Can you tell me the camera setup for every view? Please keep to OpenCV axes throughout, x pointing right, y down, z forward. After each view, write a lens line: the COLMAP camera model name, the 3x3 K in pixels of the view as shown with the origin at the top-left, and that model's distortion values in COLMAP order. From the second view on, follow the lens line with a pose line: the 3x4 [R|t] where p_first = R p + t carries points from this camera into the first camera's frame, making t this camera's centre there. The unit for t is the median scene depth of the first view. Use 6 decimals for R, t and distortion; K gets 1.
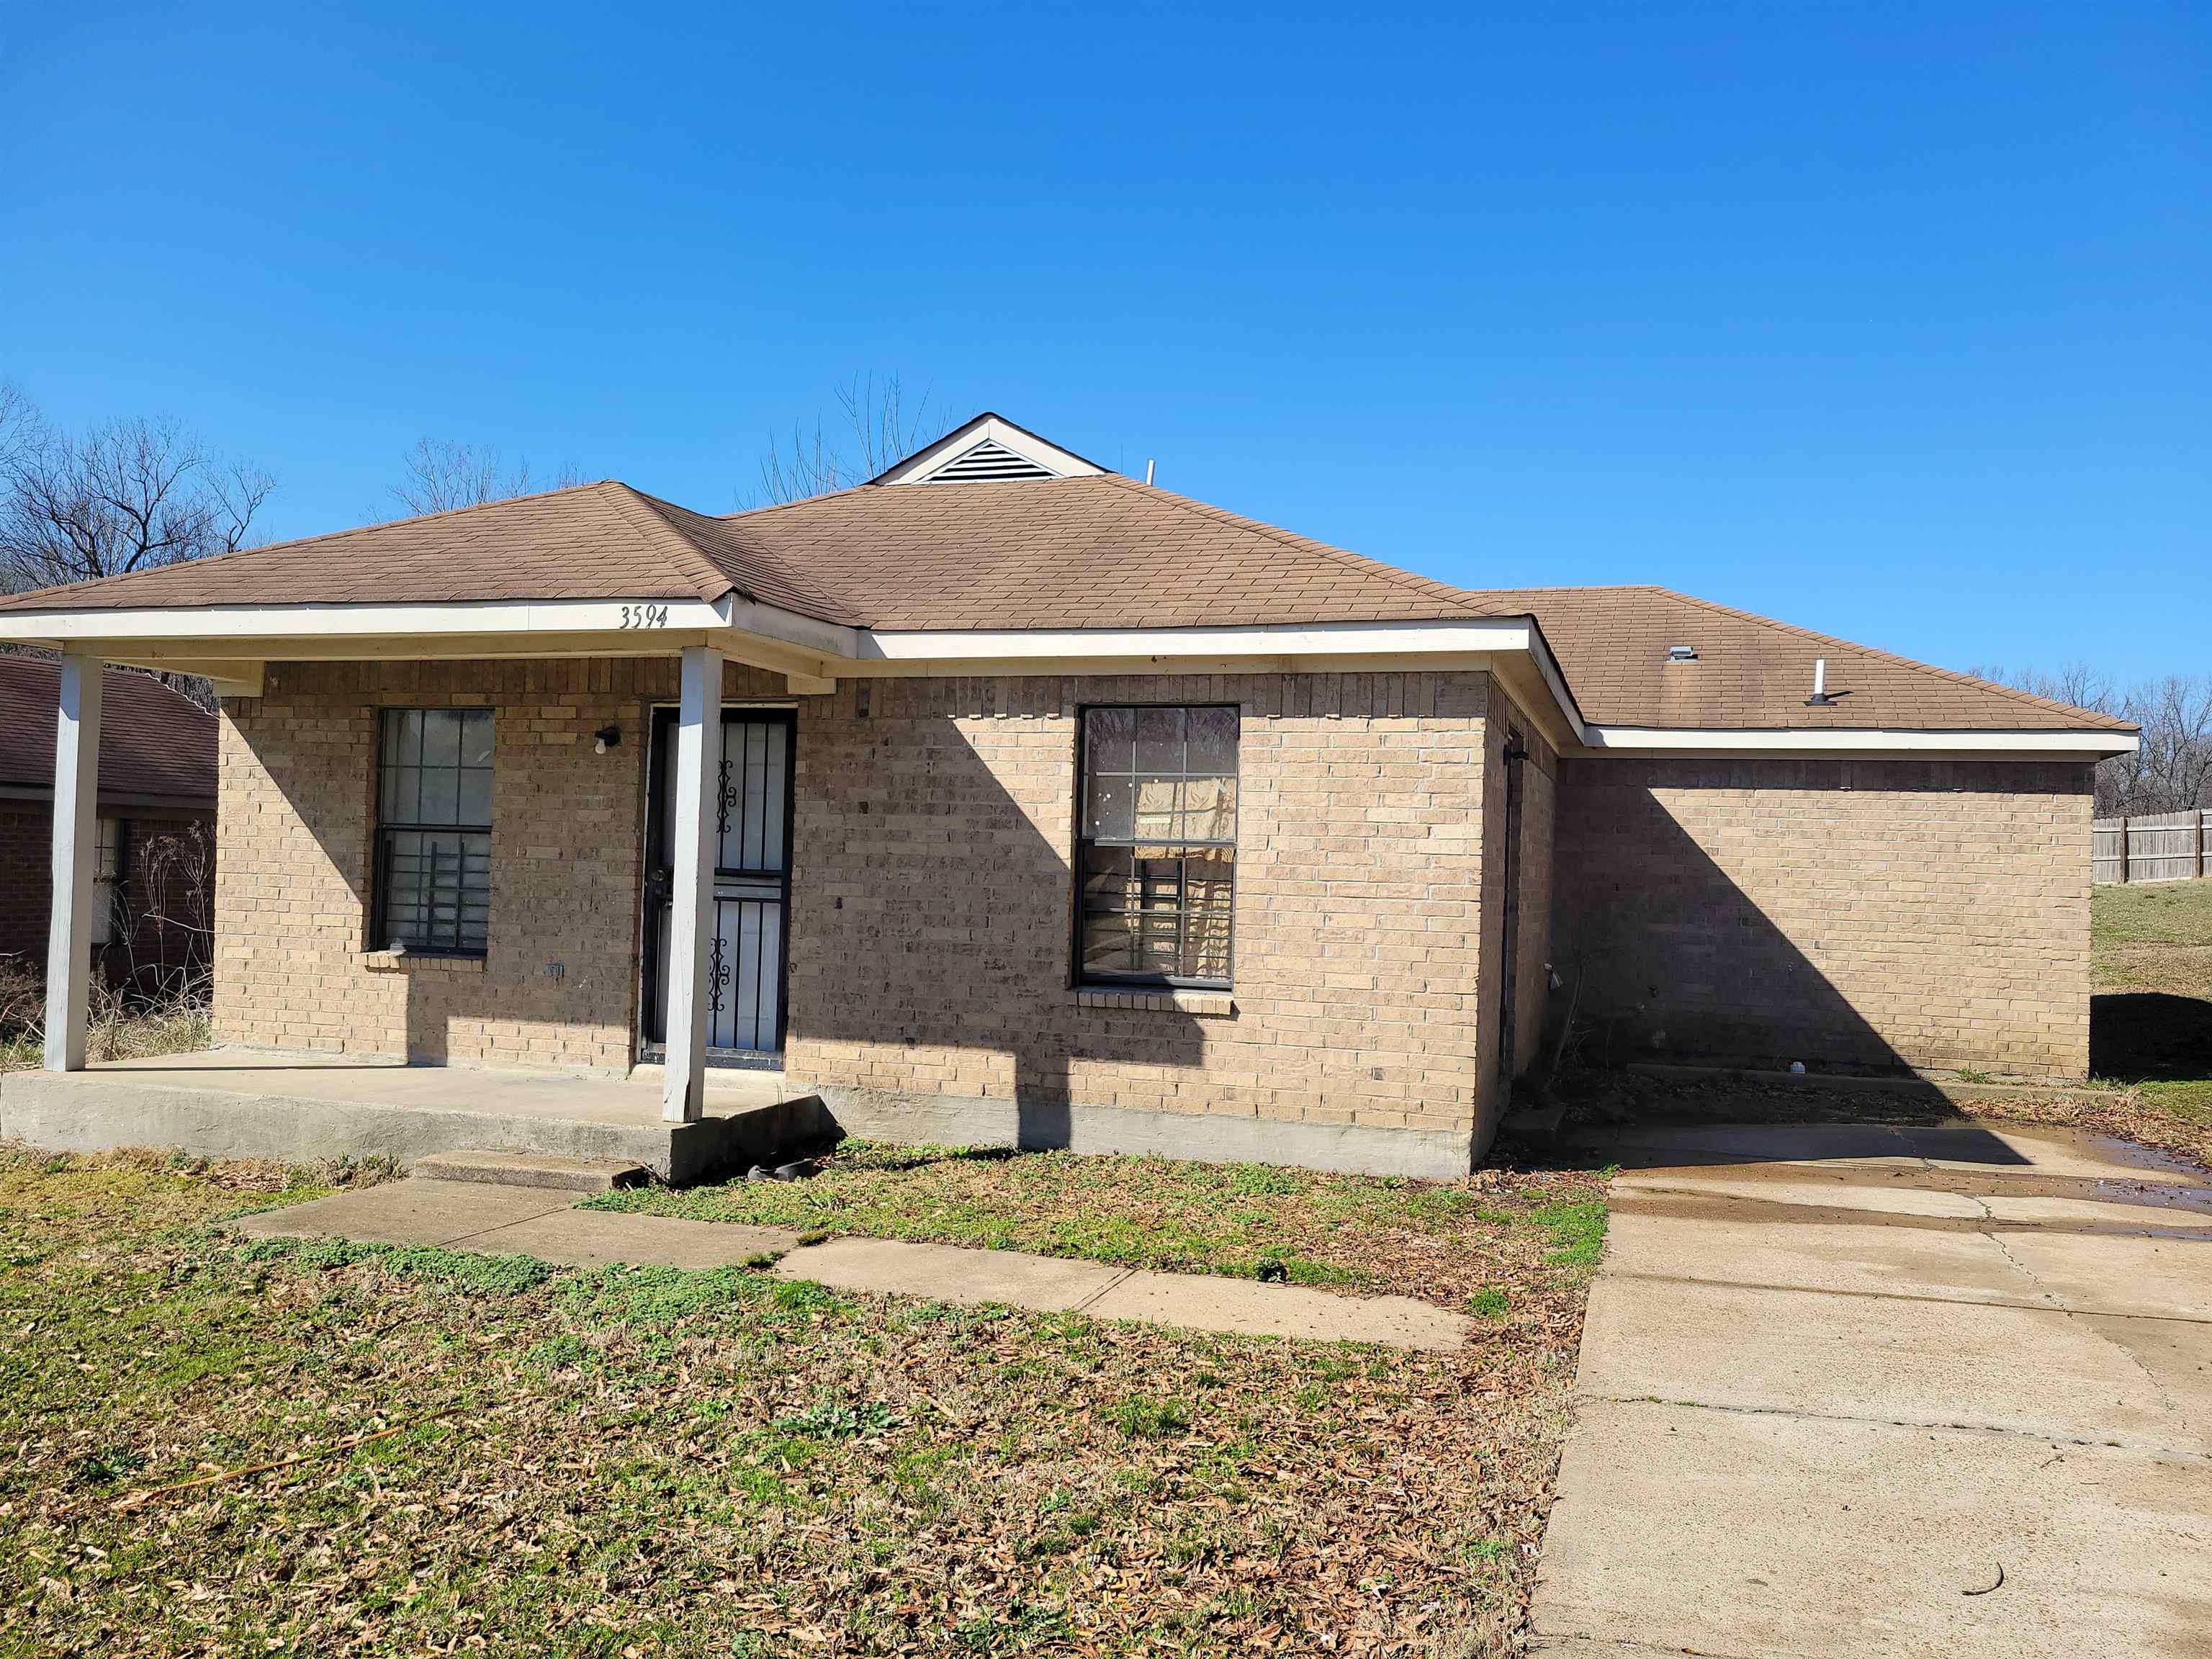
lens RADIAL K [[1776.8, 0, 1106.5], [0, 1776.8, 906.6], [0, 0, 1]] dist [0.023302, -0.004133]
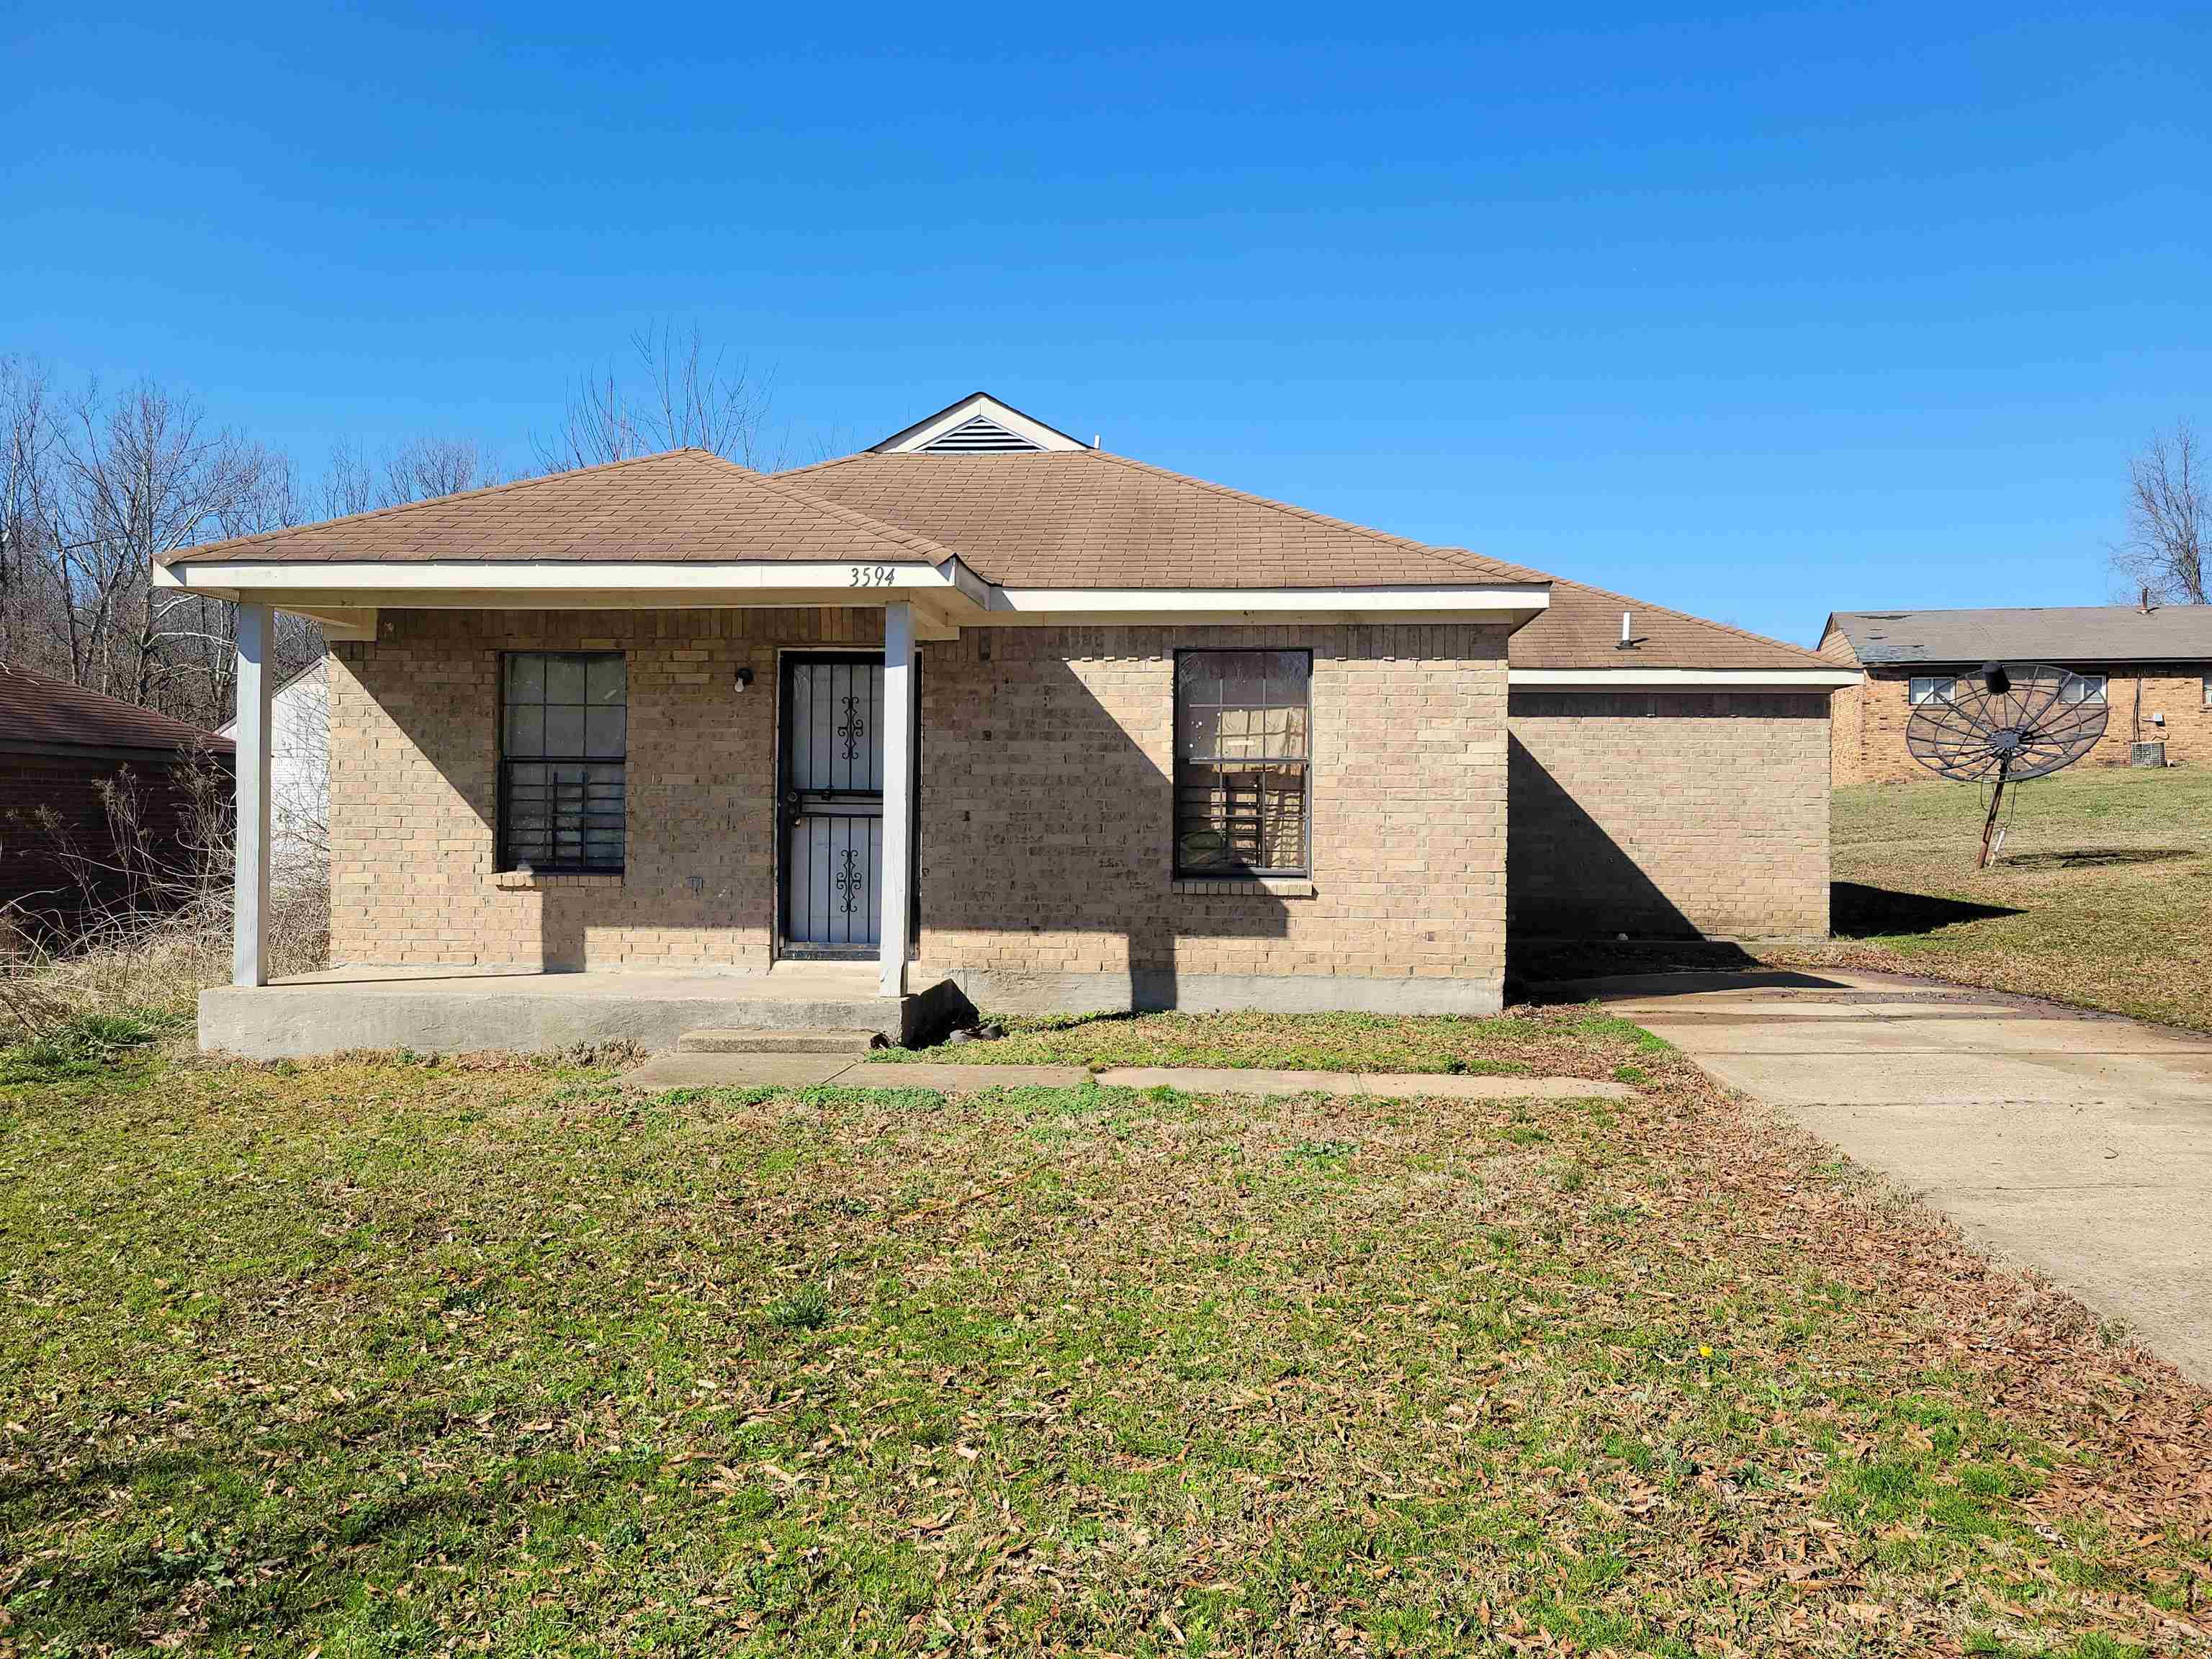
lens RADIAL K [[1776.8, 0, 1106.5], [0, 1776.8, 906.6], [0, 0, 1]] dist [0.023302, -0.004133]
pose [[0.972299, -0.033057, 0.231393, -0.336296], [0.025399, 0.999029, 0.035997, 0.017894], [-0.232358, -0.029123, 0.972194, -0.181529]]
